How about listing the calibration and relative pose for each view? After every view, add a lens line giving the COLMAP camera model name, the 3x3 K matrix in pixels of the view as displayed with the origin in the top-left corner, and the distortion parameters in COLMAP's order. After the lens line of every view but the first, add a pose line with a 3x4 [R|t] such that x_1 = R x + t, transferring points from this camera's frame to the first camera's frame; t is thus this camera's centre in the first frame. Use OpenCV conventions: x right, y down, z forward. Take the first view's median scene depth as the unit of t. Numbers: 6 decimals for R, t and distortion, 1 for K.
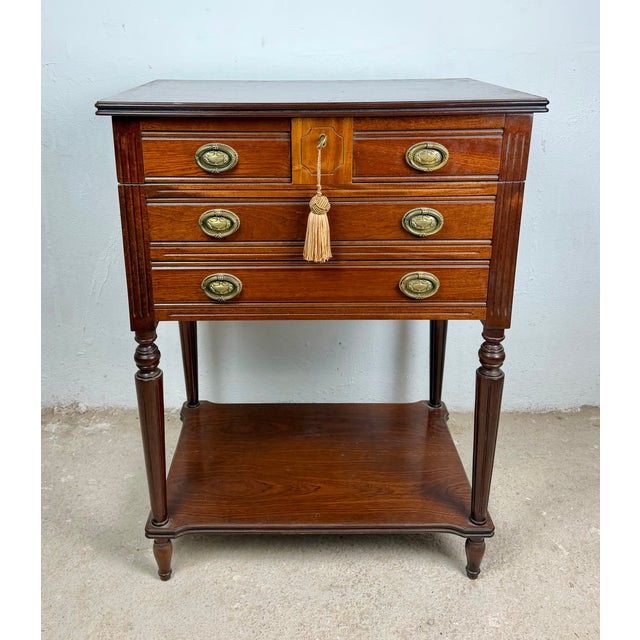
lens RADIAL K [[739.5, 0, 285.9], [0, 739.5, 298.0], [0, 0, 1]] dist [0.039964, 0.000000]
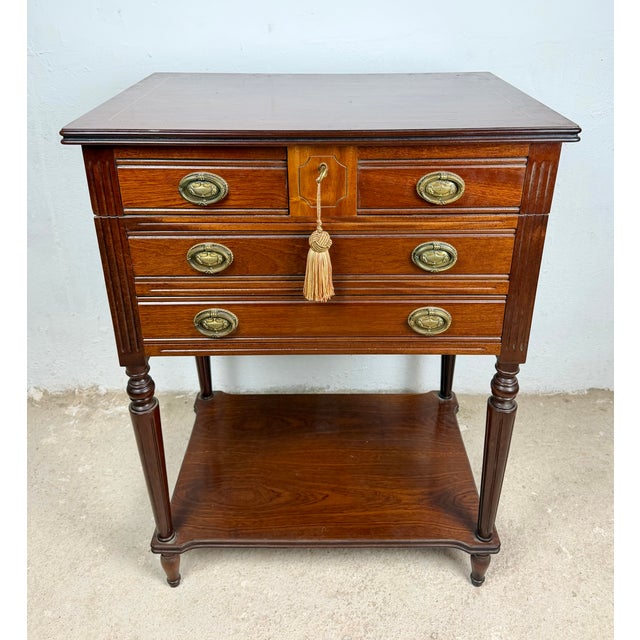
lens RADIAL K [[651.0, 0, 319.5], [0, 651.0, 296.8], [0, 0, 1]] dist [0.015638, 0.000000]
pose [[0.999999, 0.001080, -0.001245, 0.038677], [-0.000920, 0.992501, 0.122233, -0.129318], [0.001368, -0.122232, 0.992501, 0.173675]]
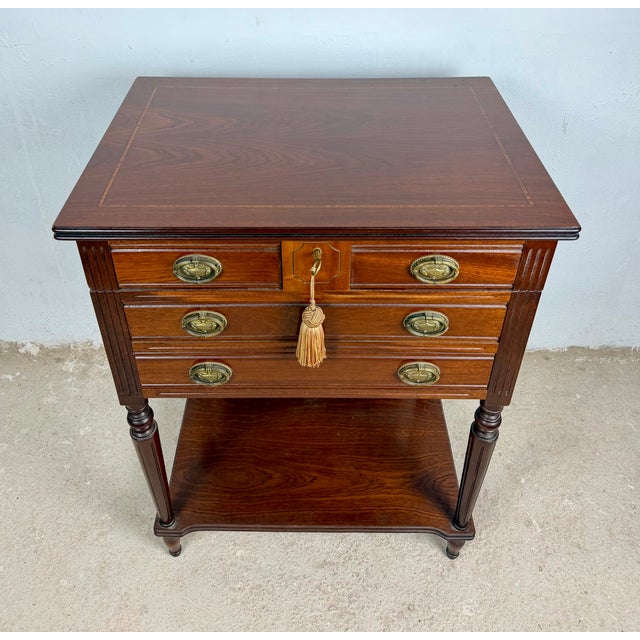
lens RADIAL K [[651.0, 0, 294.0], [0, 651.0, 260.4], [0, 0, 1]] dist [0.015638, 0.000000]
pose [[0.999930, 0.003764, -0.011226, 0.026056], [-0.000139, 0.951774, 0.306801, -0.363169], [0.011839, -0.306778, 0.951707, 0.217813]]
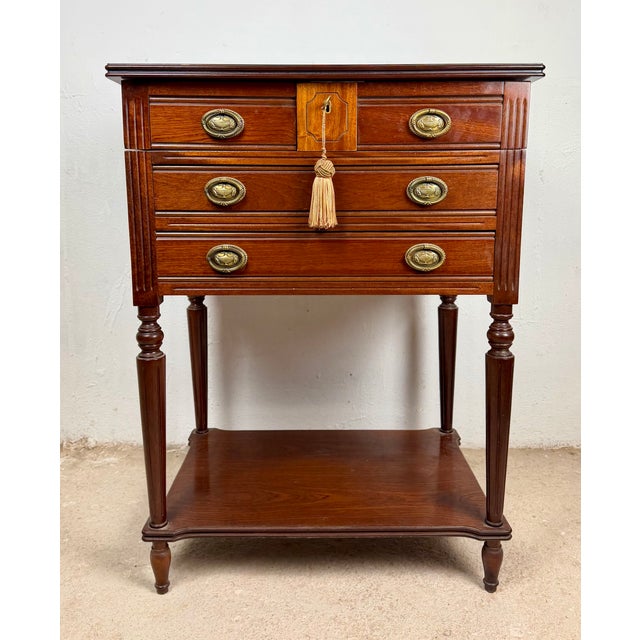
lens RADIAL K [[682.7, 0, 311.0], [0, 682.7, 313.1], [0, 0, 1]] dist [0.030420, 0.000000]
pose [[0.999979, 0.004125, 0.005053, 0.019730], [-0.003217, 0.985774, -0.168047, 0.186497], [-0.005674, 0.168027, 0.985766, 0.095868]]
